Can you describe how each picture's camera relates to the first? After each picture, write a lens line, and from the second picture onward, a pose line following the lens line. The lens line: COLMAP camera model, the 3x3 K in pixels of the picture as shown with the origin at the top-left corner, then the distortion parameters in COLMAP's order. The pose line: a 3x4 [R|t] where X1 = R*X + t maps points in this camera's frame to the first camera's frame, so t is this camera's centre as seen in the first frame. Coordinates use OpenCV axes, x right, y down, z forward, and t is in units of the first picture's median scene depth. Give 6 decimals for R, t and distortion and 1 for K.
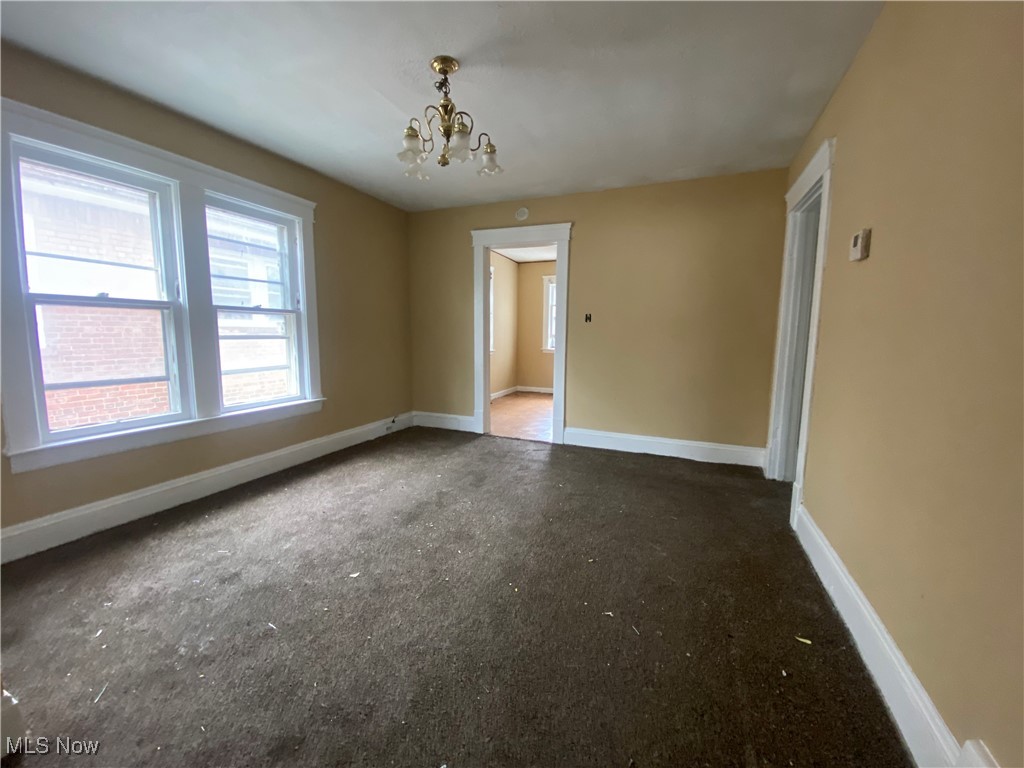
lens RADIAL K [[413.9, 0, 517.1], [0, 413.9, 384.3], [0, 0, 1]] dist [-0.005089, -0.007465]
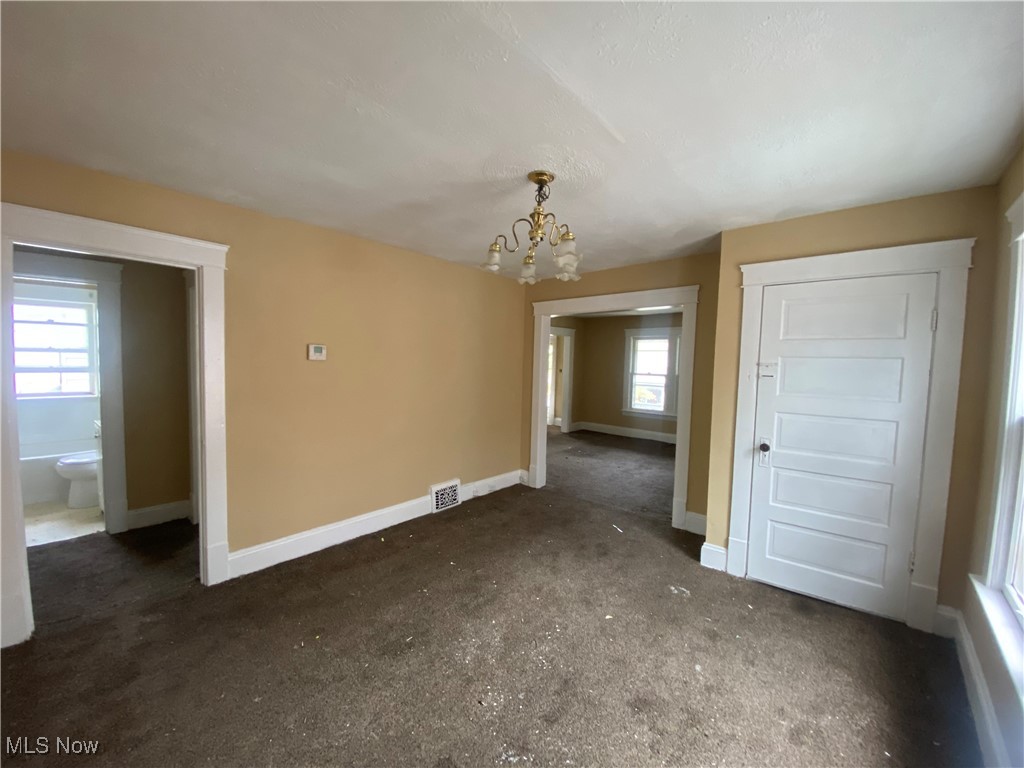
lens RADIAL K [[413.9, 0, 512.0], [0, 413.9, 382.0], [0, 0, 1]] dist [-0.005089, -0.007465]
pose [[-0.946143, -0.053207, 0.319347, -0.283324], [0.006807, 0.982915, 0.183934, -0.273483], [-0.323677, 0.176202, -0.929616, 1.254653]]
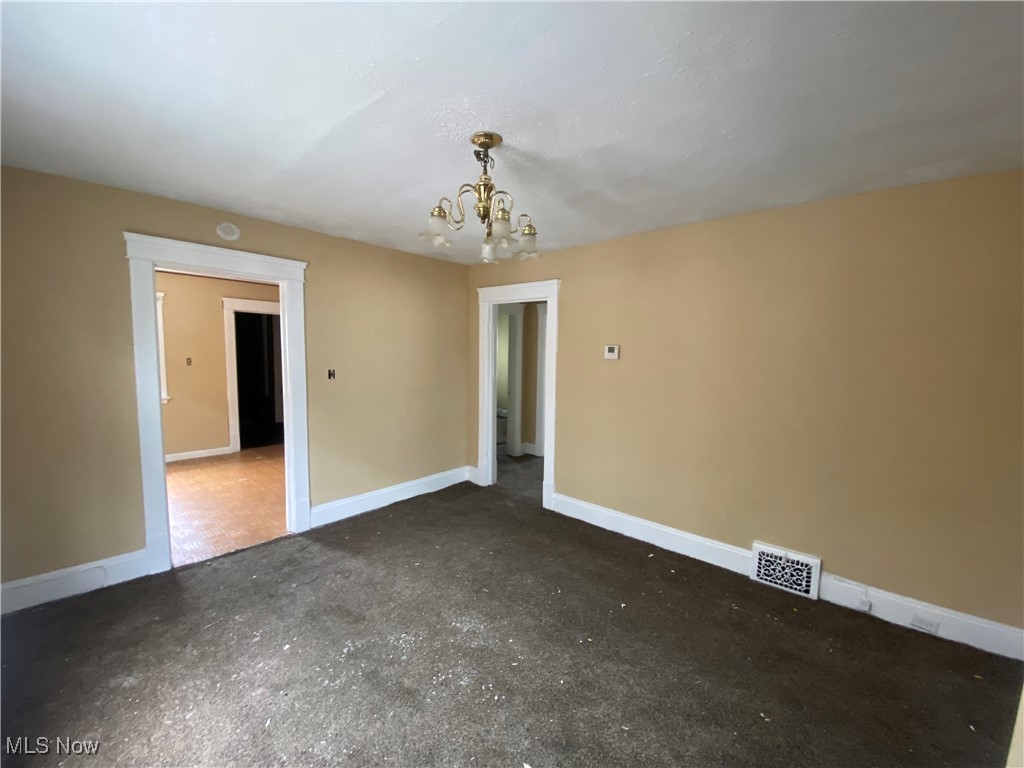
lens RADIAL K [[413.9, 0, 512.1], [0, 413.9, 382.6], [0, 0, 1]] dist [-0.005089, -0.007465]
pose [[0.326890, -0.087005, 0.941049, -0.629016], [0.107586, 0.992706, 0.054410, -0.179115], [-0.938919, 0.083458, 0.333866, 0.422058]]
